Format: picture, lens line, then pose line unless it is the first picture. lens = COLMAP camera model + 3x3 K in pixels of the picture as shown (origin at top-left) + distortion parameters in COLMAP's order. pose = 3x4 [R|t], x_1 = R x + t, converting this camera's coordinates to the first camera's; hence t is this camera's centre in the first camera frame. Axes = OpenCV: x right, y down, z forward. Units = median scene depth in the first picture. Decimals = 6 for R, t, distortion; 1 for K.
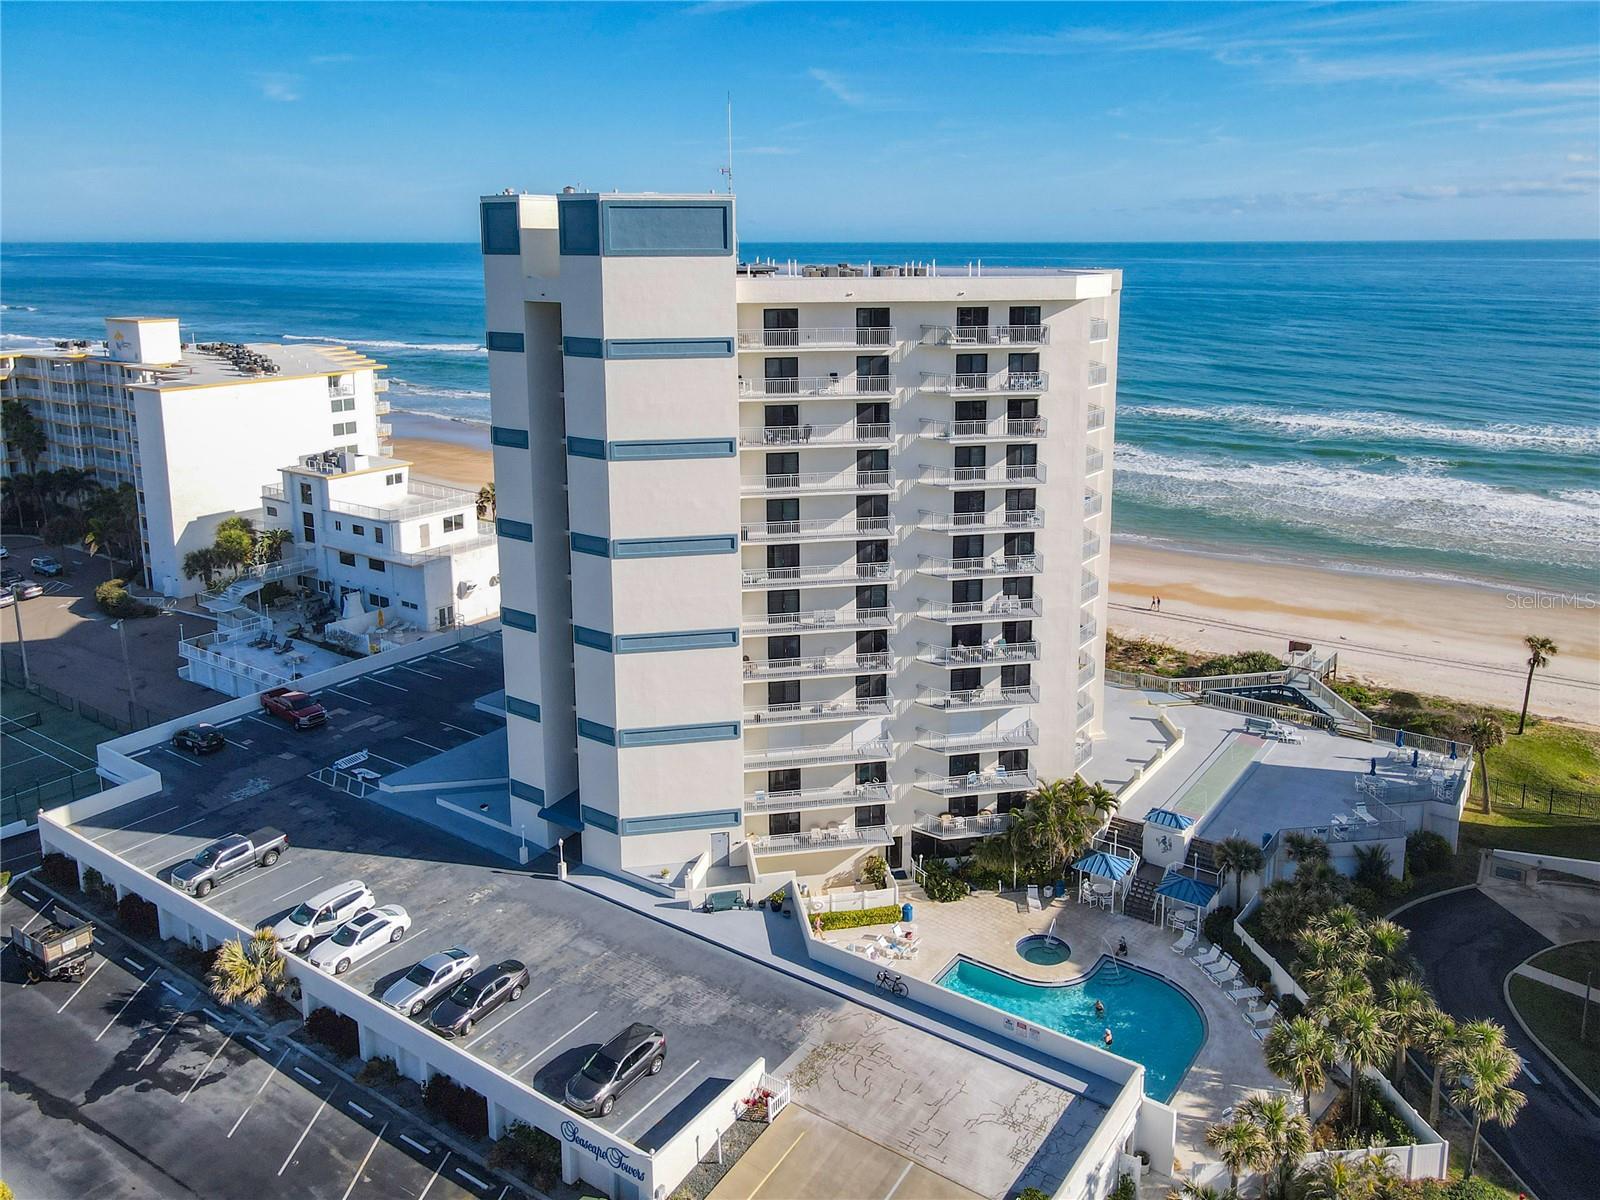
lens RADIAL K [[1232.6, 0, 840.1], [0, 1232.6, 563.9], [0, 0, 1]] dist [0.006305, 0.001554]
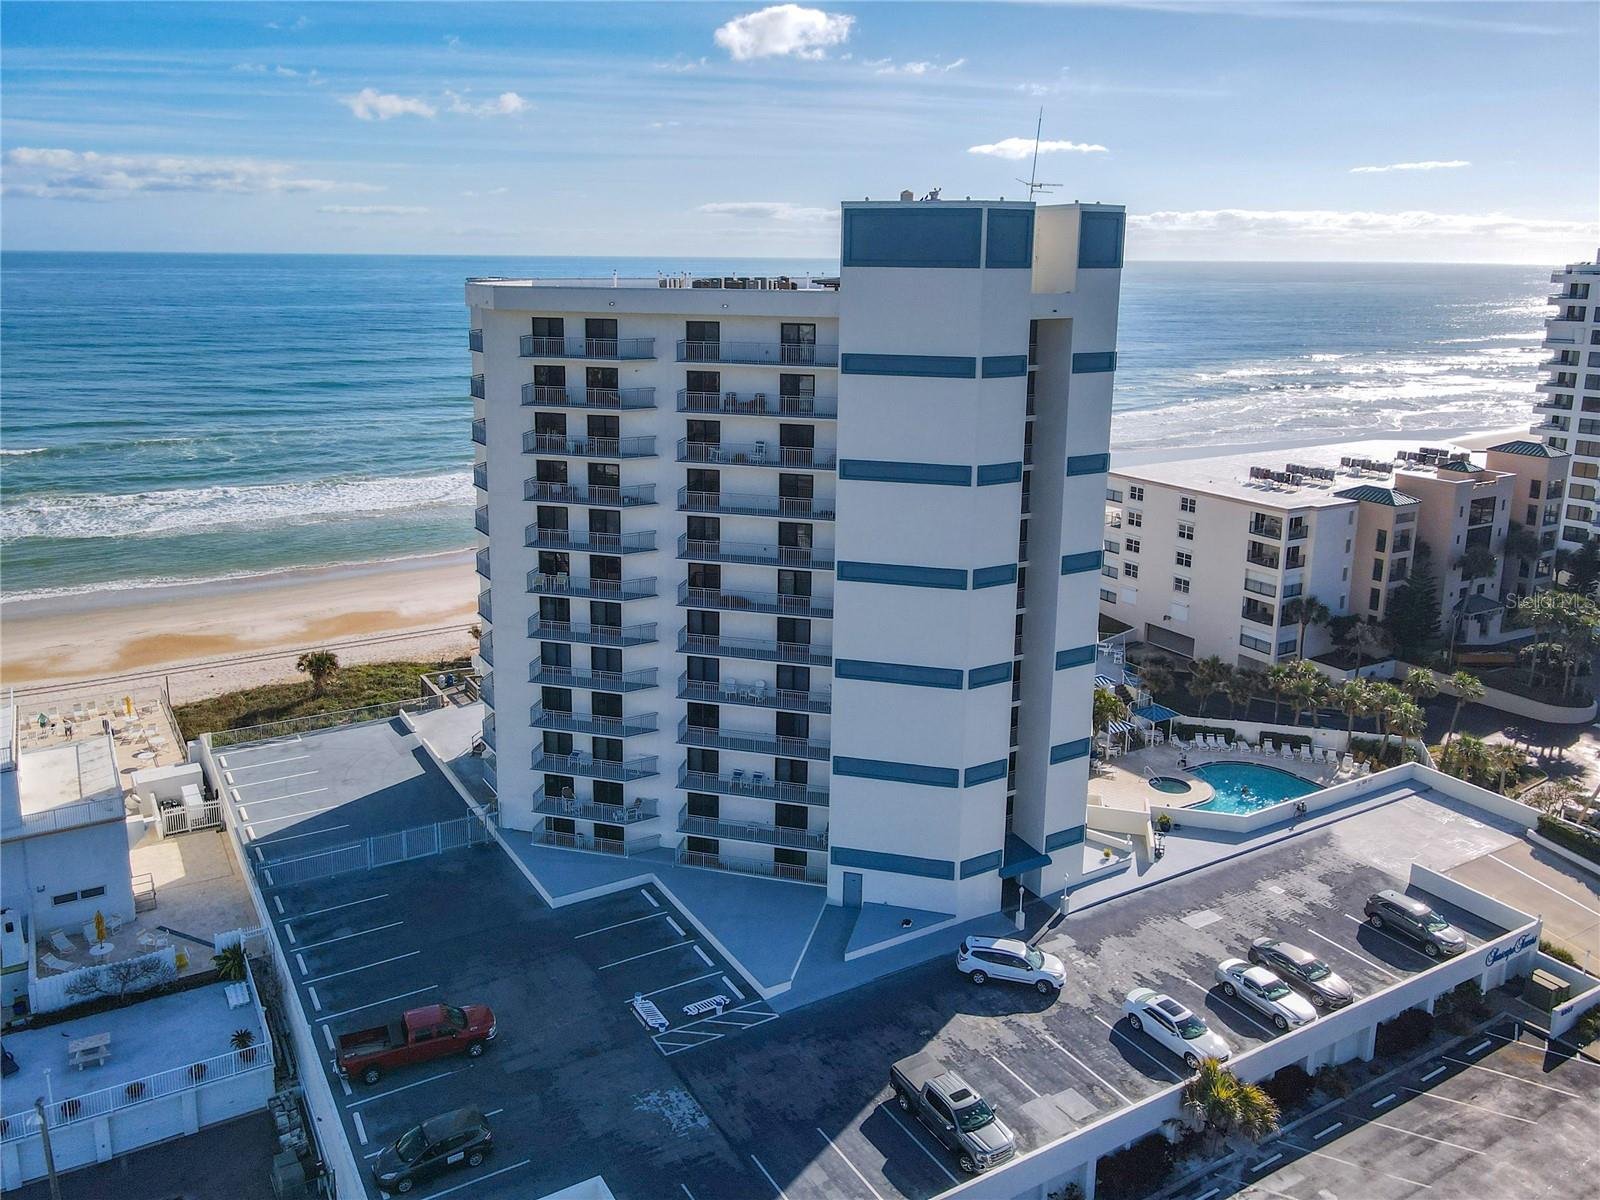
lens RADIAL K [[1177.1, 0, 800.0], [0, 1177.1, 600.0], [0, 0, 1]] dist [0.018921, -0.000856]
pose [[0.418826, -0.248173, 0.873496, -1.072433], [0.223294, 0.960540, 0.165838, -0.184769], [-0.880185, 0.125590, 0.457714, 0.730789]]
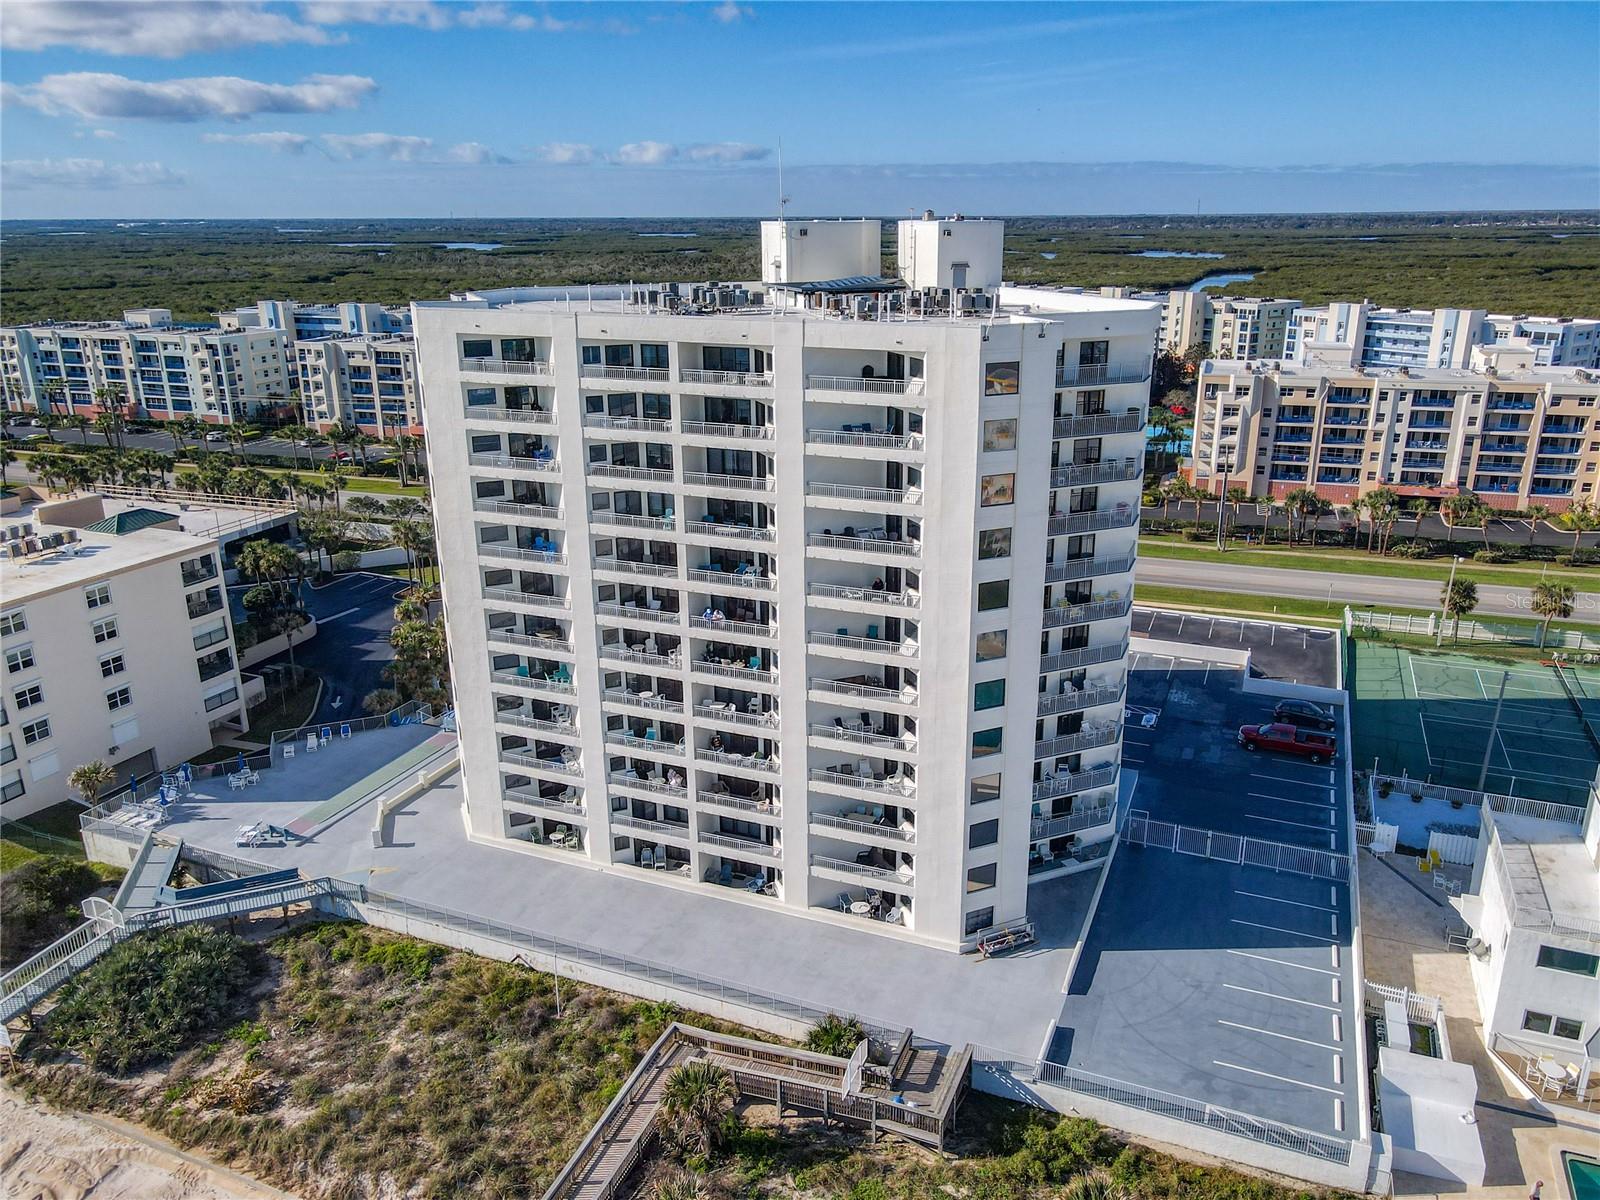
lens RADIAL K [[1177.1, 0, 800.0], [0, 1177.1, 600.0], [0, 0, 1]] dist [0.018921, -0.000856]
pose [[-0.983077, 0.068160, -0.170041, 0.131712], [-0.034893, 0.841546, 0.539057, -0.632055], [0.179839, 0.535868, -0.824926, 2.198359]]
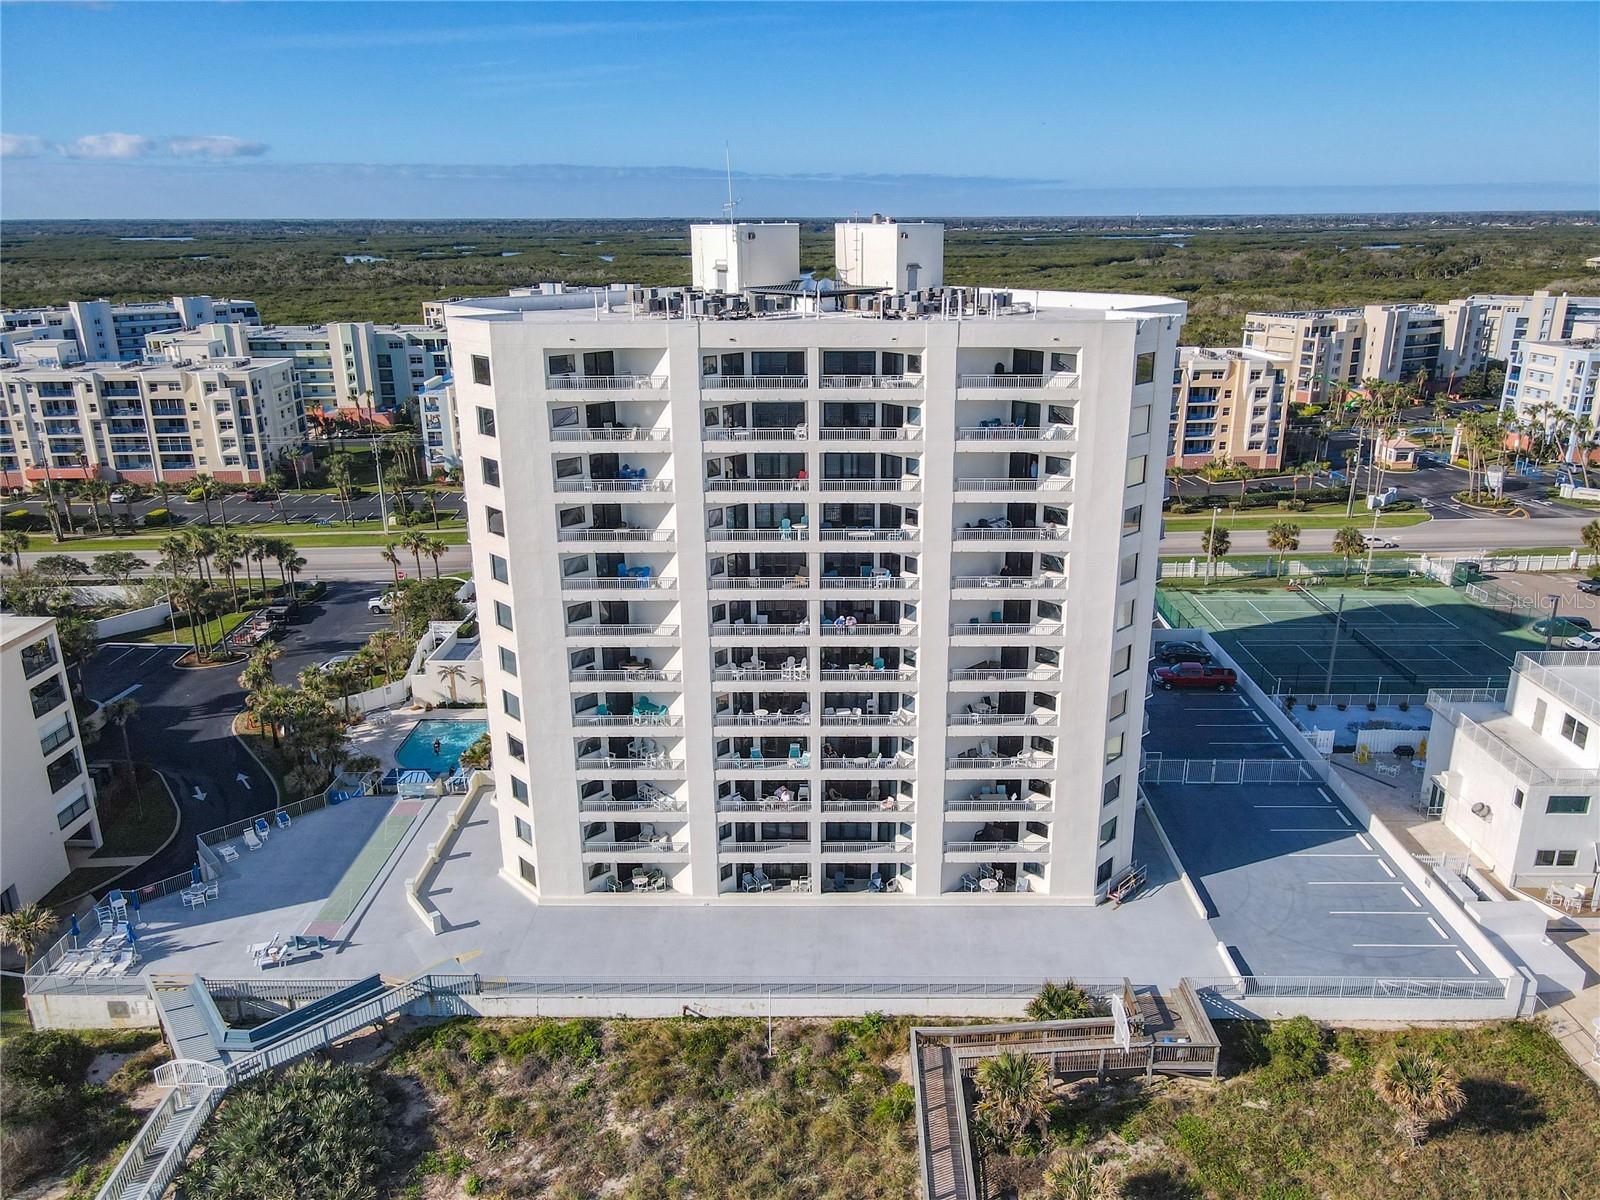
lens RADIAL K [[1176.7, 0, 800.0], [0, 1176.7, 600.0], [0, 0, 1]] dist [0.028786, -0.010832]
pose [[-0.843275, 0.176519, -0.507669, 0.539421], [-0.126502, 0.852816, 0.506657, -0.596141], [0.522383, 0.491473, -0.696829, 2.042686]]
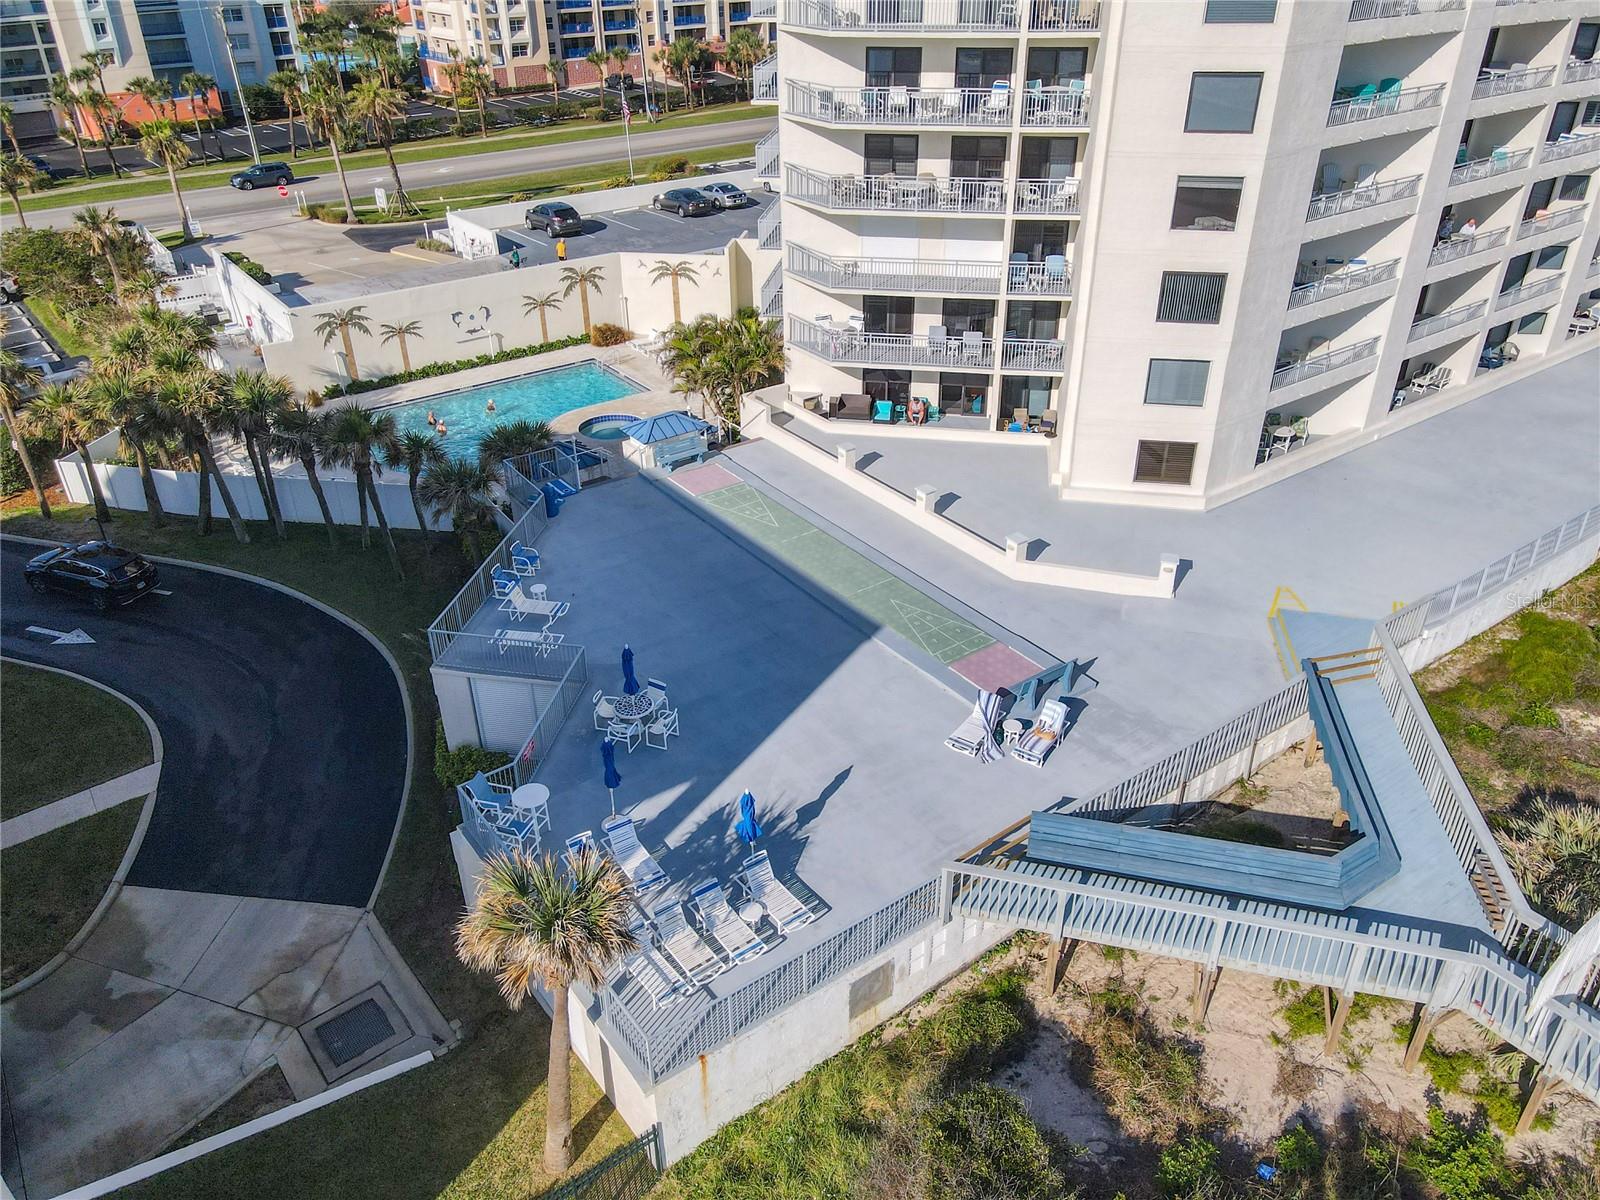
lens RADIAL K [[1176.7, 0, 800.0], [0, 1176.7, 600.0], [0, 0, 1]] dist [0.028786, -0.010832]
pose [[-0.346030, 0.480328, -0.805946, 0.793278], [-0.230020, 0.789365, 0.569204, -0.076648], [0.909590, 0.382345, -0.162659, 1.288894]]
